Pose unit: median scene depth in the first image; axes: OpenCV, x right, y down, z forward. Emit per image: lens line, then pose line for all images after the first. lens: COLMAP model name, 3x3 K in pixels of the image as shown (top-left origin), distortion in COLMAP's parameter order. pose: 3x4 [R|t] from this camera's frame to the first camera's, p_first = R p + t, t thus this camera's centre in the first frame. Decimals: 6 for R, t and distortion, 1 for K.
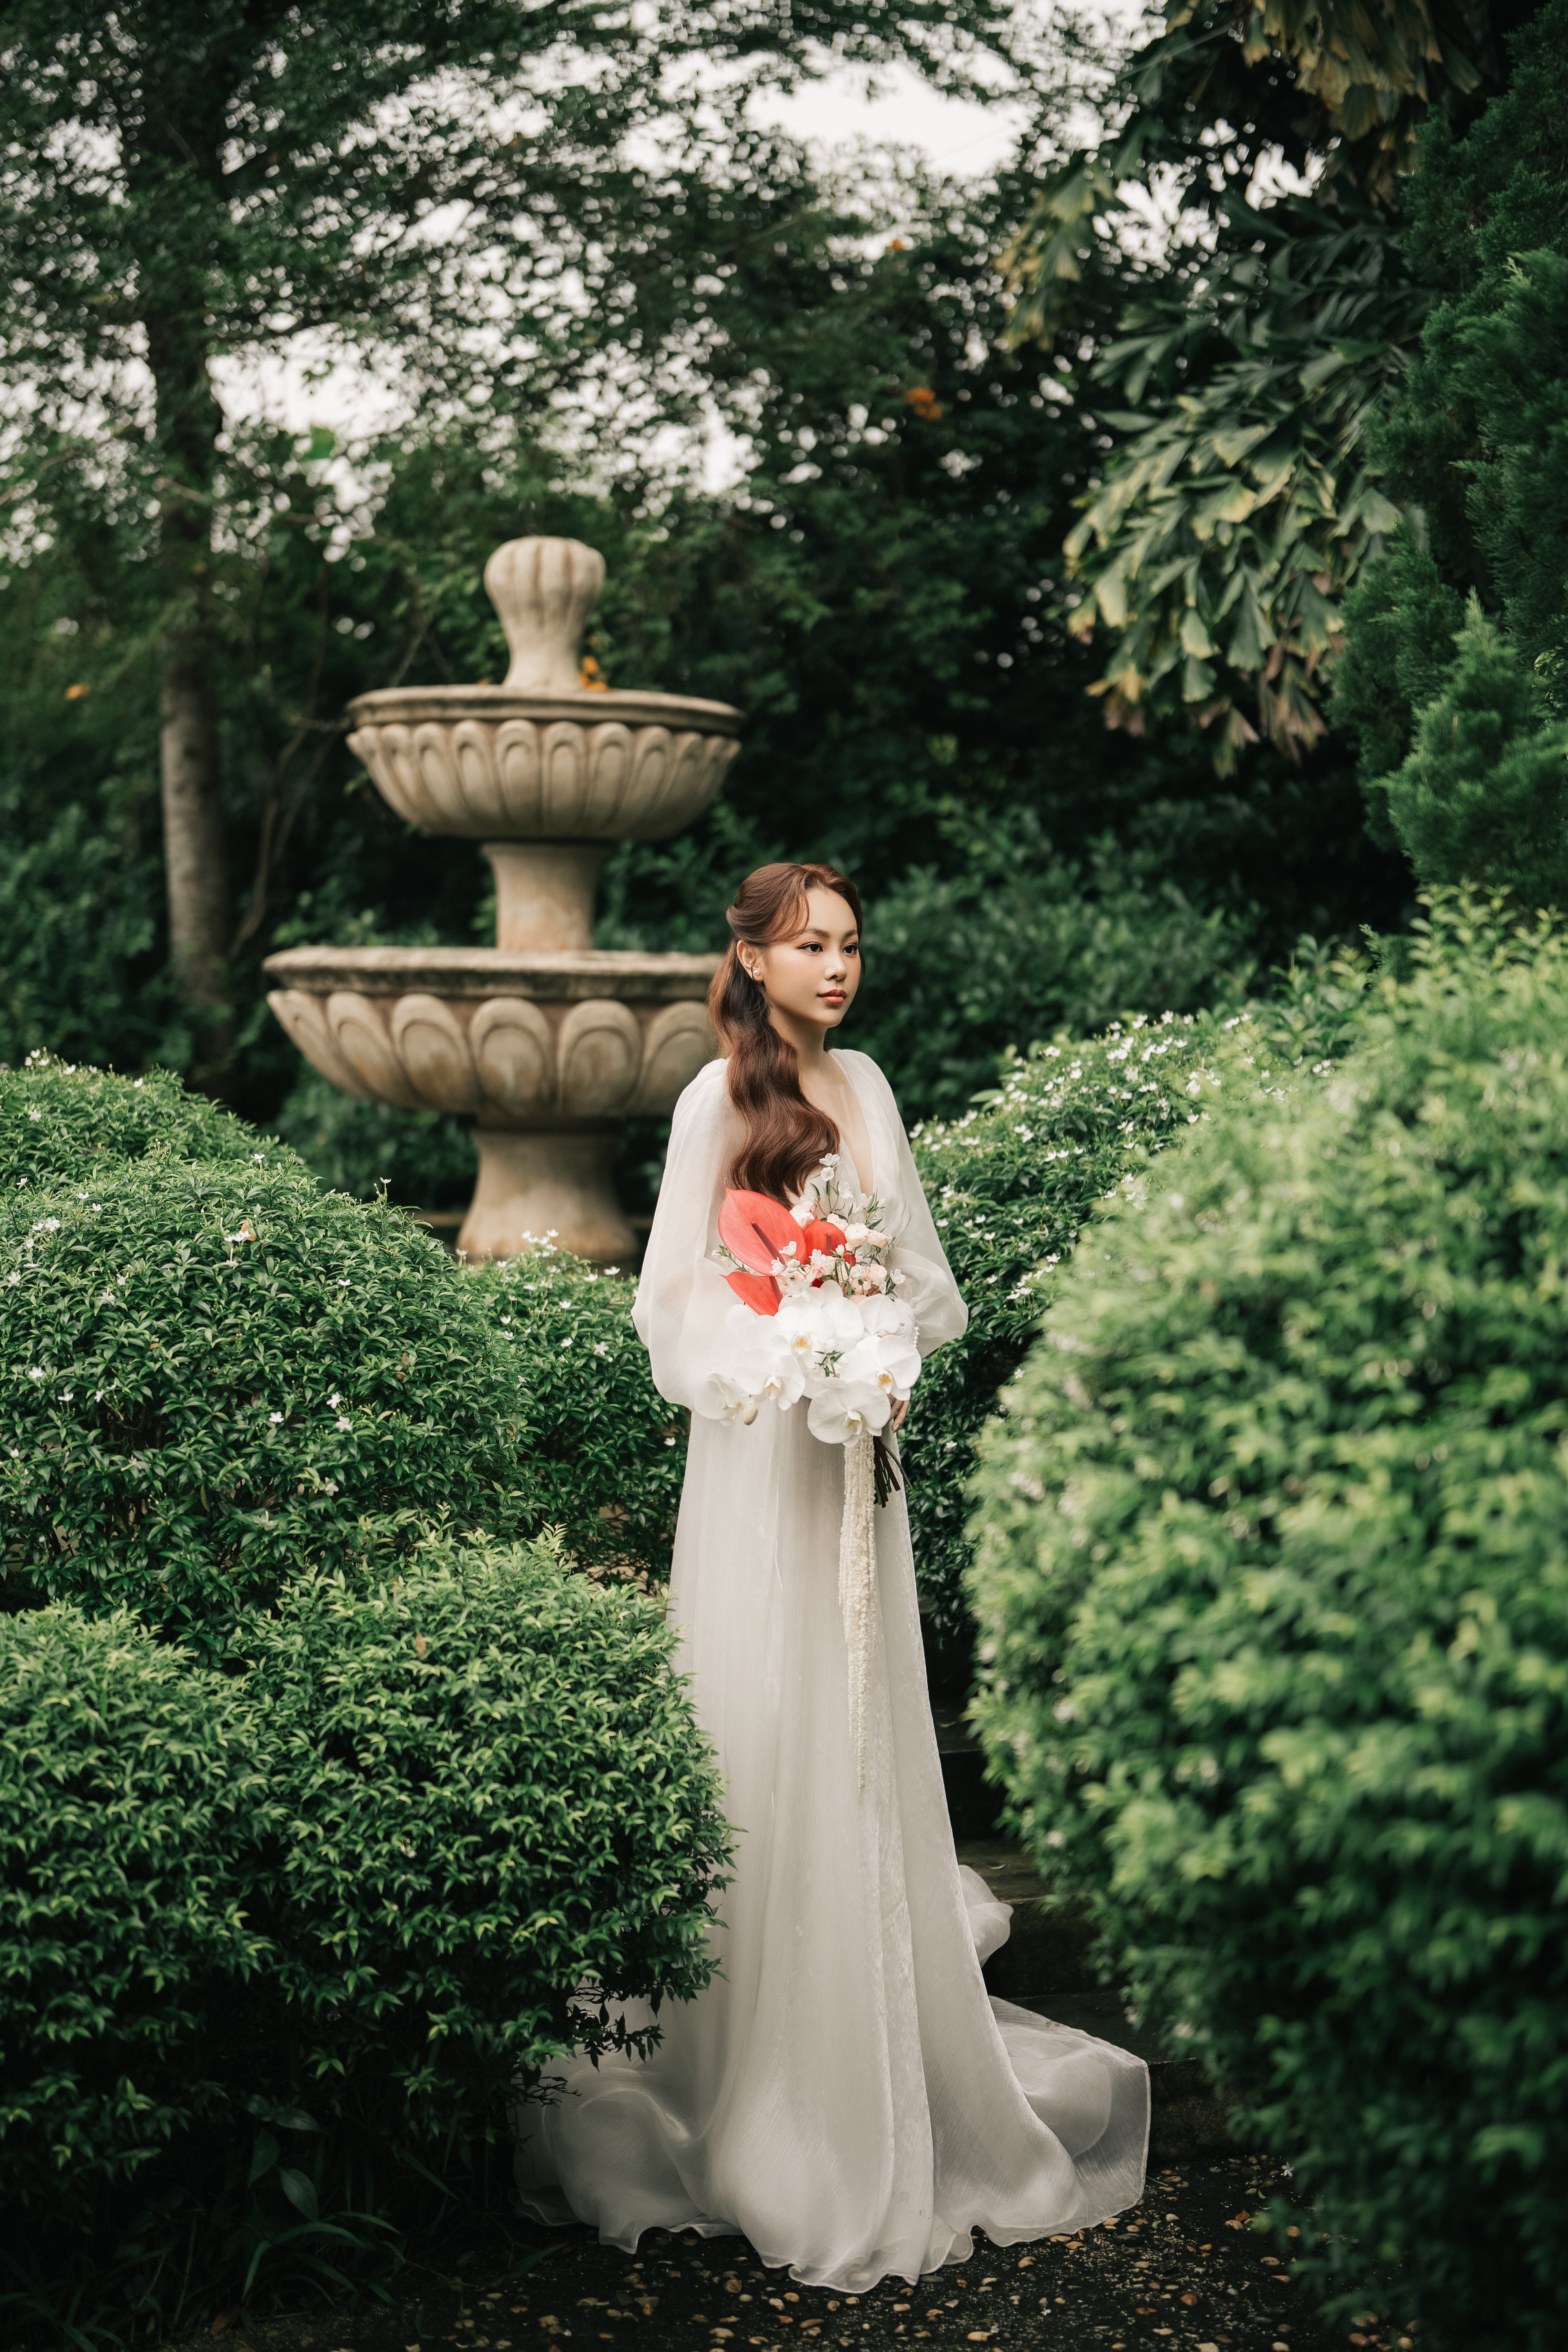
lens RADIAL K [[3068.7, 0, 773.5], [0, 3068.7, 1113.6], [0, 0, 1]] dist [-0.160318, 1.031232]
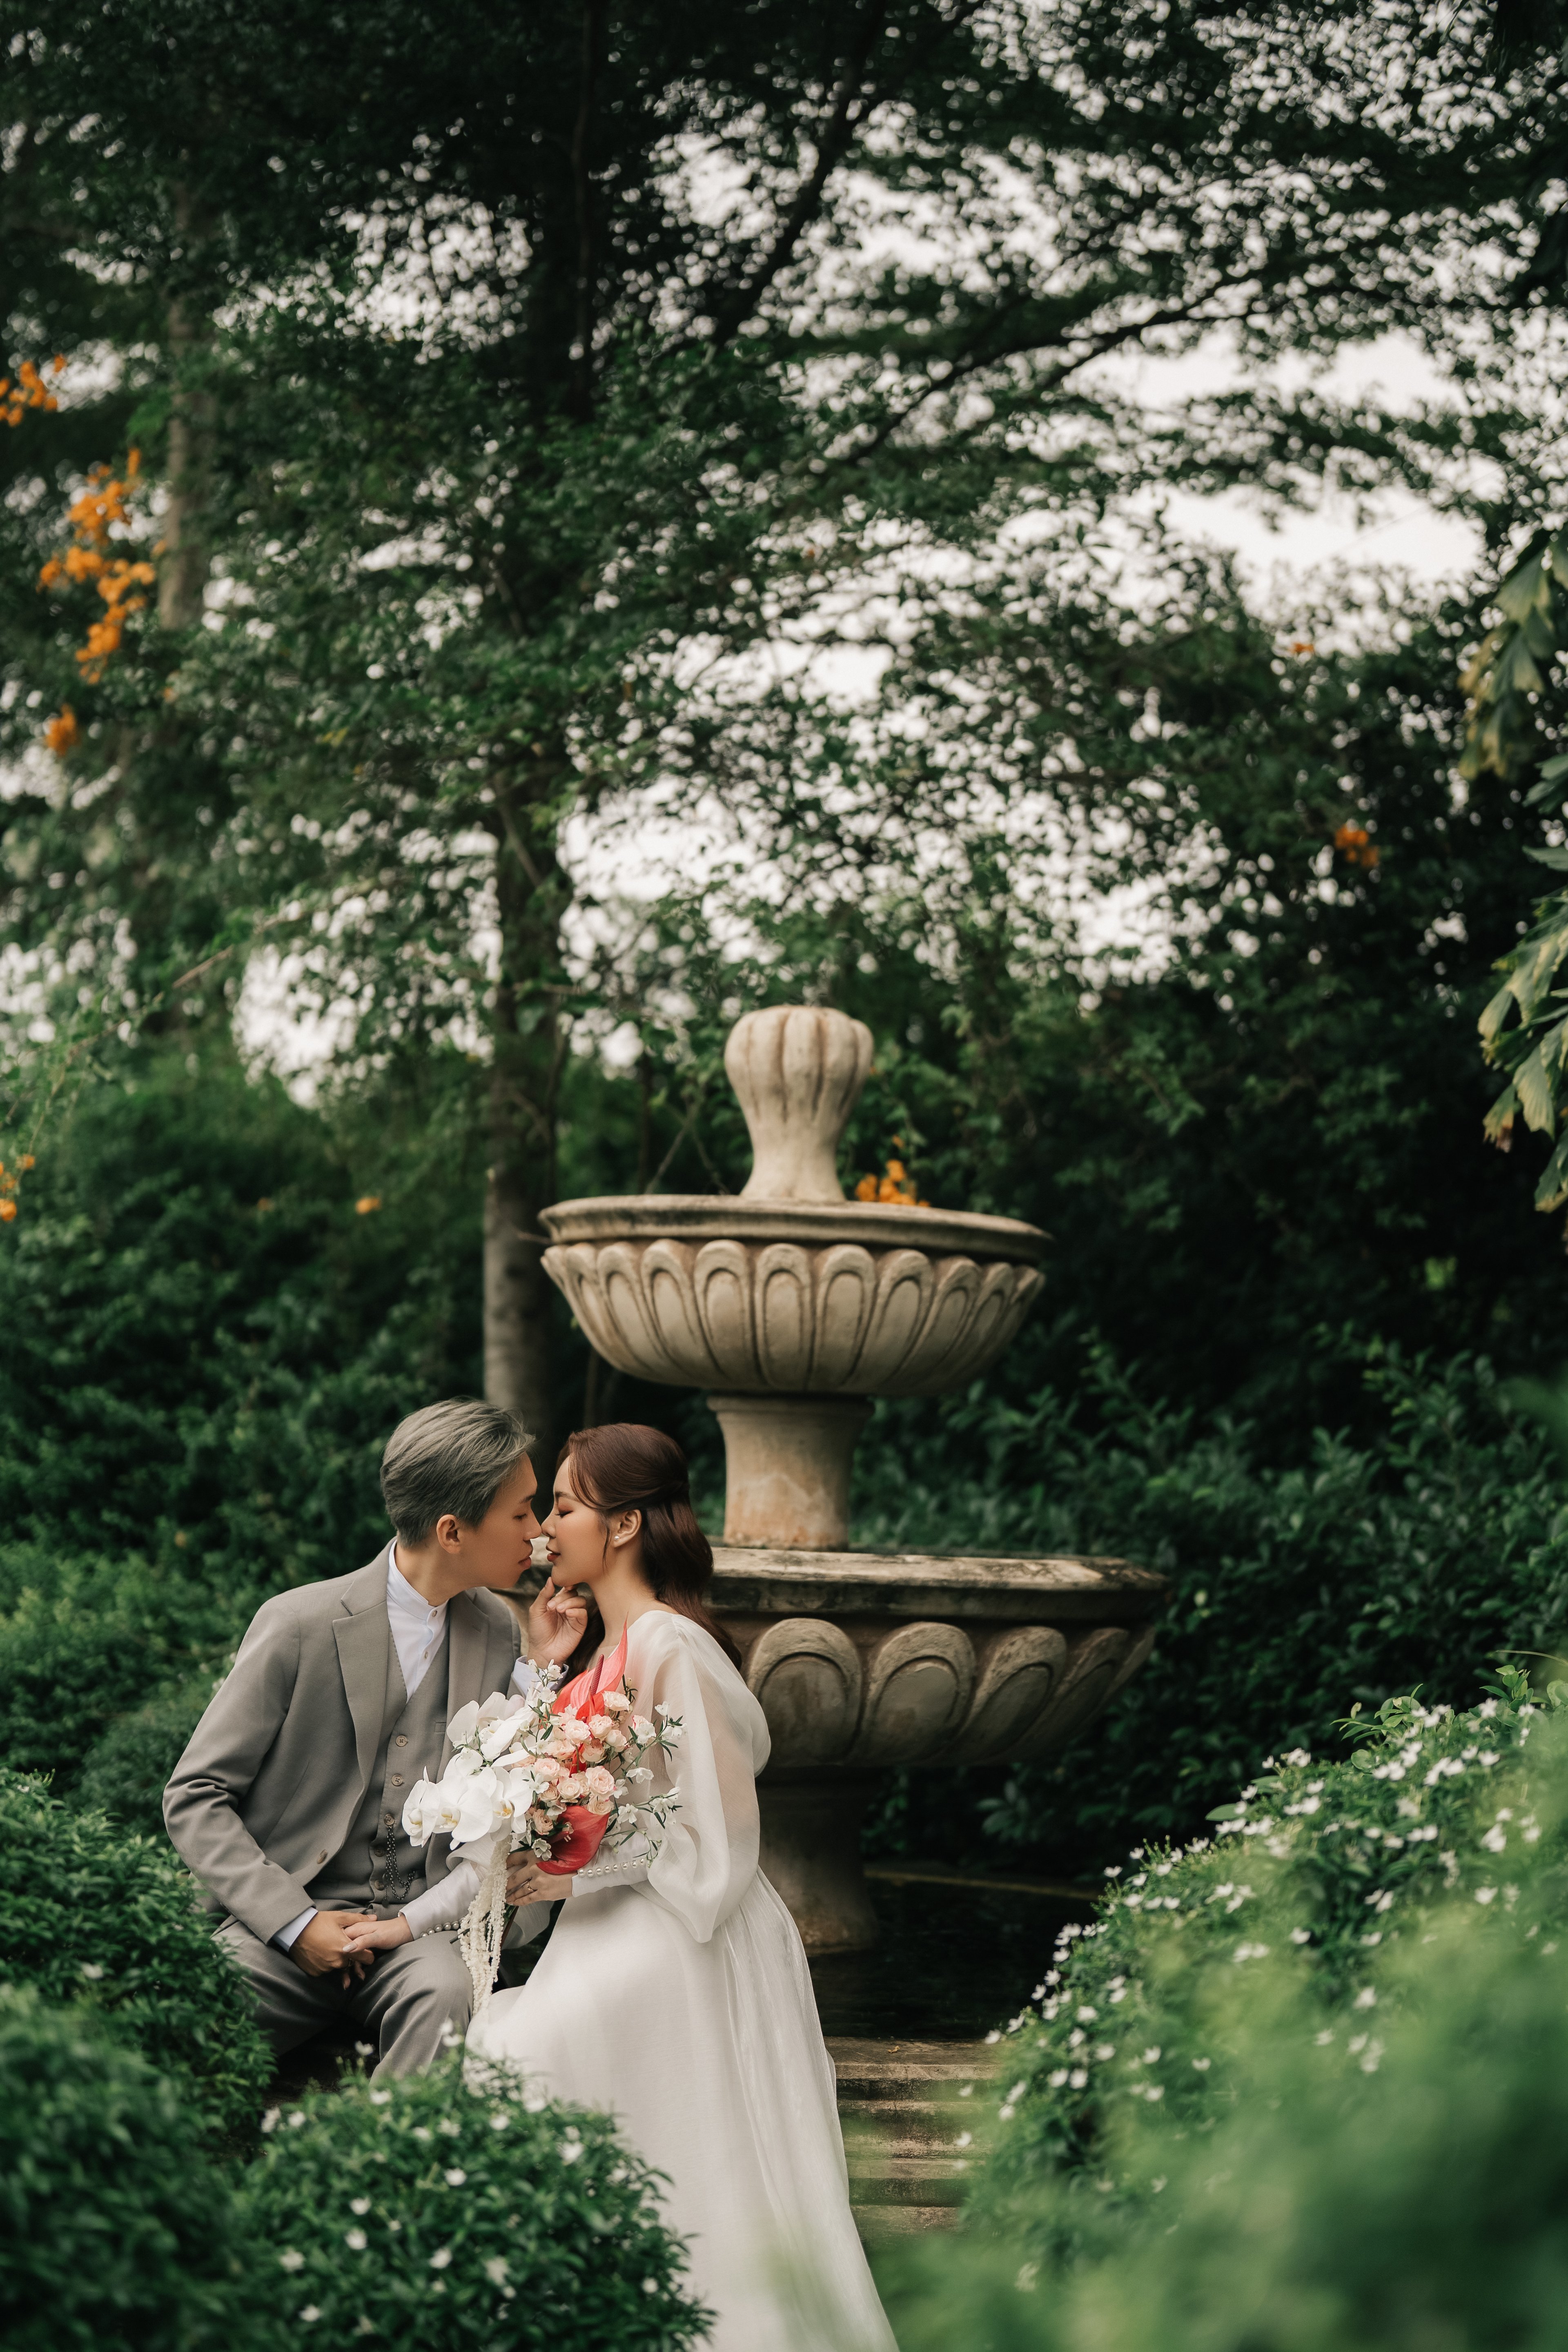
lens RADIAL K [[3068.7, 0, 773.5], [0, 3068.7, 1113.6], [0, 0, 1]] dist [-0.160318, 1.031232]
pose [[0.975666, -0.003476, -0.219234, 0.092307], [-0.032989, 0.986165, -0.162448, -0.034043], [0.216766, 0.165728, 0.962053, 0.249780]]
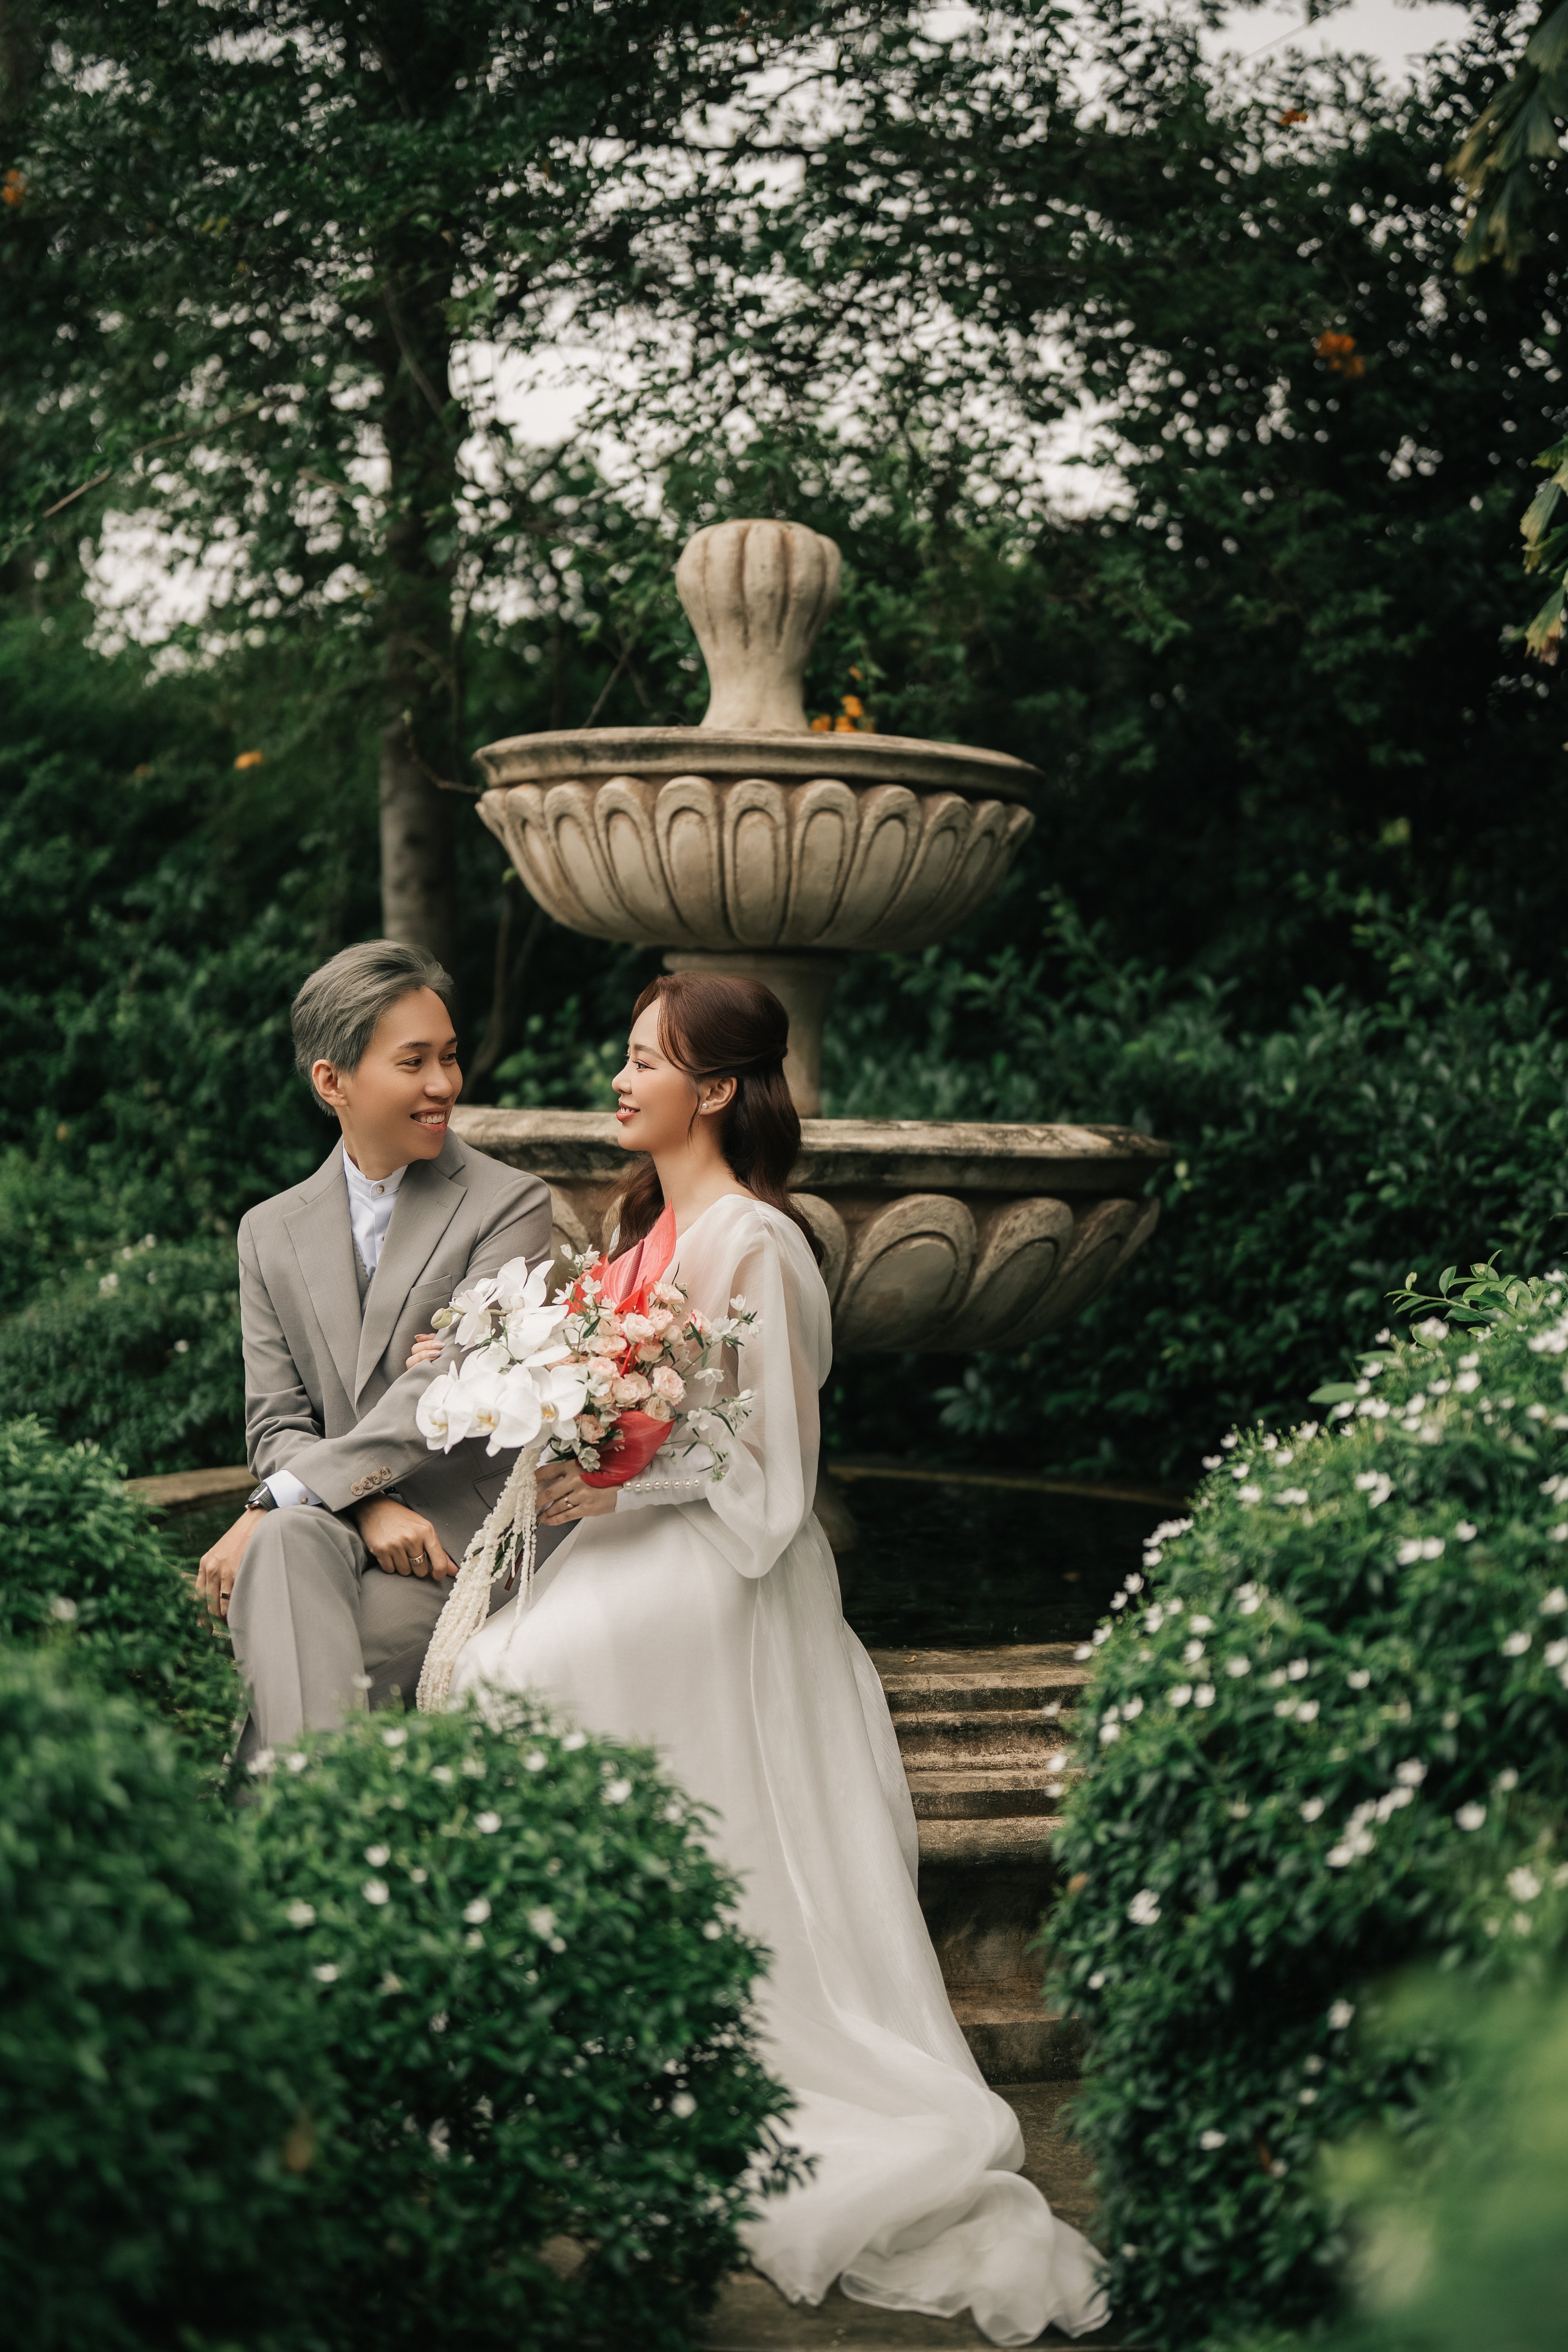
lens RADIAL K [[3068.7, 0, 773.5], [0, 3068.7, 1113.6], [0, 0, 1]] dist [-0.160318, 1.031232]
pose [[0.985622, 0.009540, -0.168697, 0.048987], [-0.015566, 0.999286, -0.034434, -0.028548], [0.168248, 0.036565, 0.985066, 0.318372]]
